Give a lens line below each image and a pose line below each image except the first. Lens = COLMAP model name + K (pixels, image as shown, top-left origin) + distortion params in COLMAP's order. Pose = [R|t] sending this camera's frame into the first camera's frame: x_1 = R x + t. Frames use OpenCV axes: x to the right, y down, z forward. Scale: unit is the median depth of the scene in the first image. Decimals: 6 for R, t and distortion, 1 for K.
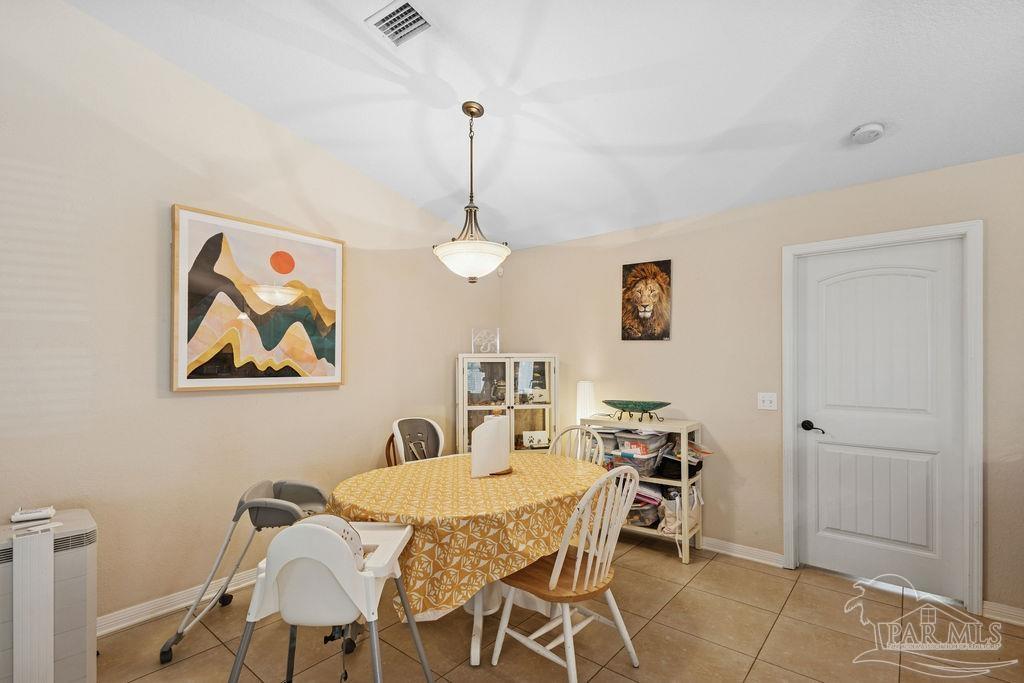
lens RADIAL K [[480.0, 0, 510.4], [0, 480.0, 362.5], [0, 0, 1]] dist [-0.000062, -0.000355]
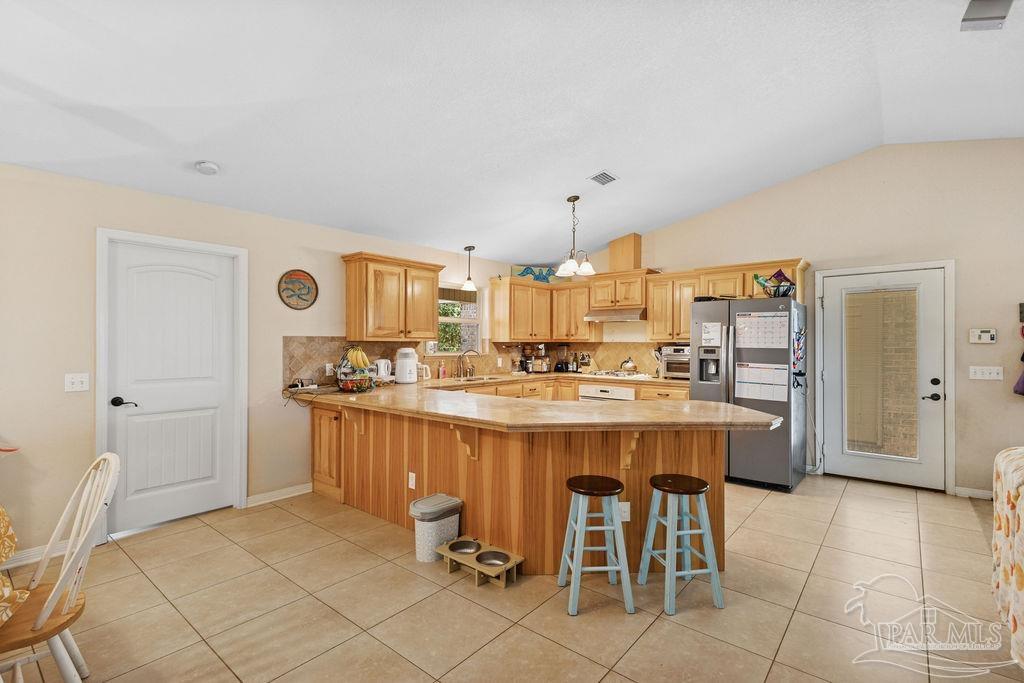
lens RADIAL K [[473.3, 0, 510.2], [0, 473.3, 344.5], [0, 0, 1]] dist [0.001655, 0.000151]
pose [[-0.012208, -0.004620, 0.999915, -0.439343], [0.004991, 0.999977, 0.004681, 0.004349], [-0.999913, 0.005048, -0.012185, 0.145152]]
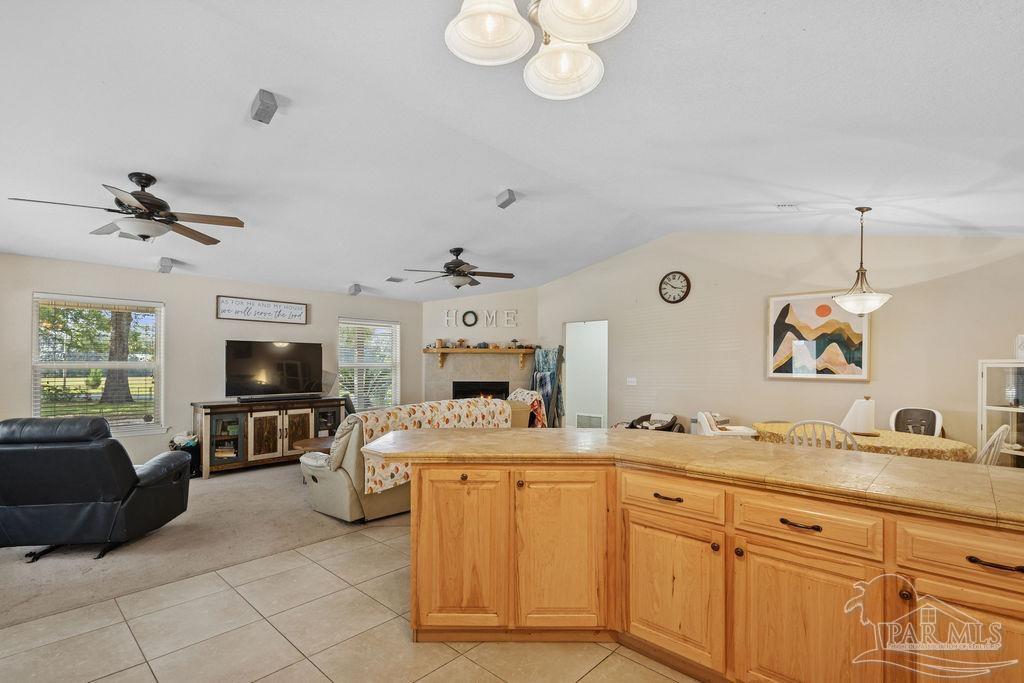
lens RADIAL K [[480.0, 0, 510.4], [0, 480.0, 362.5], [0, 0, 1]] dist [-0.000062, -0.000355]
pose [[-0.036483, -0.005463, -0.999319, 1.558341], [-0.010813, 0.999929, -0.005072, 0.010079], [0.999276, 0.010620, -0.036540, -0.133321]]
